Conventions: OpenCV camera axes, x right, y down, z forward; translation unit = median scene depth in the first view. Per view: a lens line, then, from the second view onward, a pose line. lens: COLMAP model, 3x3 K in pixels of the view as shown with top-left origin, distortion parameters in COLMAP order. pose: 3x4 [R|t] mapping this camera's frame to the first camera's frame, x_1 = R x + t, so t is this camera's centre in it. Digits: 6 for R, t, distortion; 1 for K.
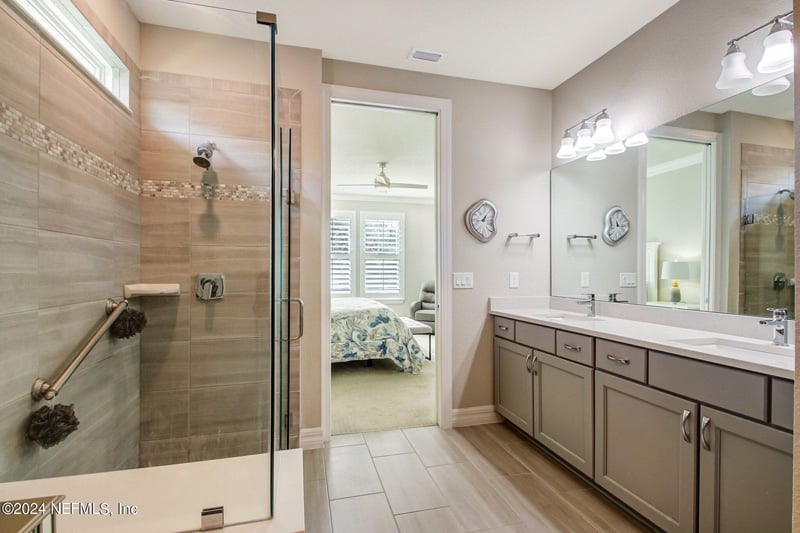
lens RADIAL K [[377.7, 0, 397.2], [0, 377.7, 263.4], [0, 0, 1]] dist [0.000288, 0.000012]
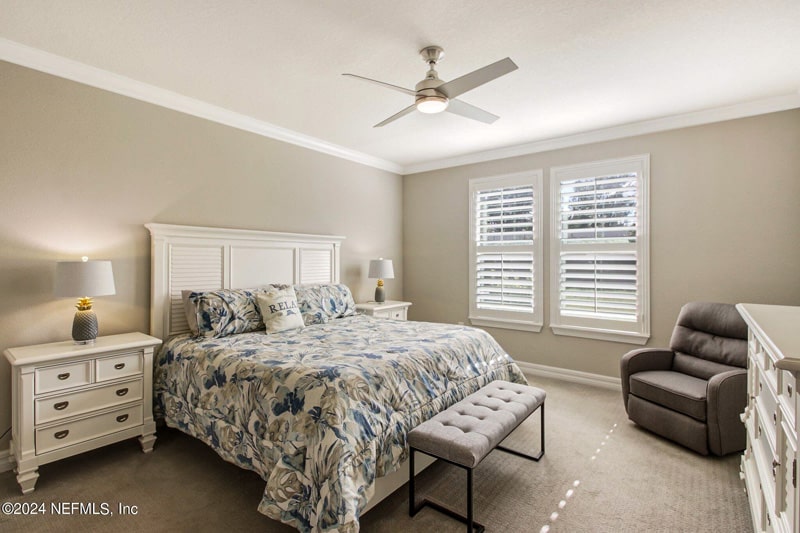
lens RADIAL K [[377.7, 0, 397.2], [0, 377.7, 263.4], [0, 0, 1]] dist [0.000288, 0.000012]
pose [[0.605562, -0.000655, -0.795798, 0.371892], [0.013042, 0.999874, 0.009101, -0.009724], [0.795691, -0.015890, 0.605494, 0.845140]]
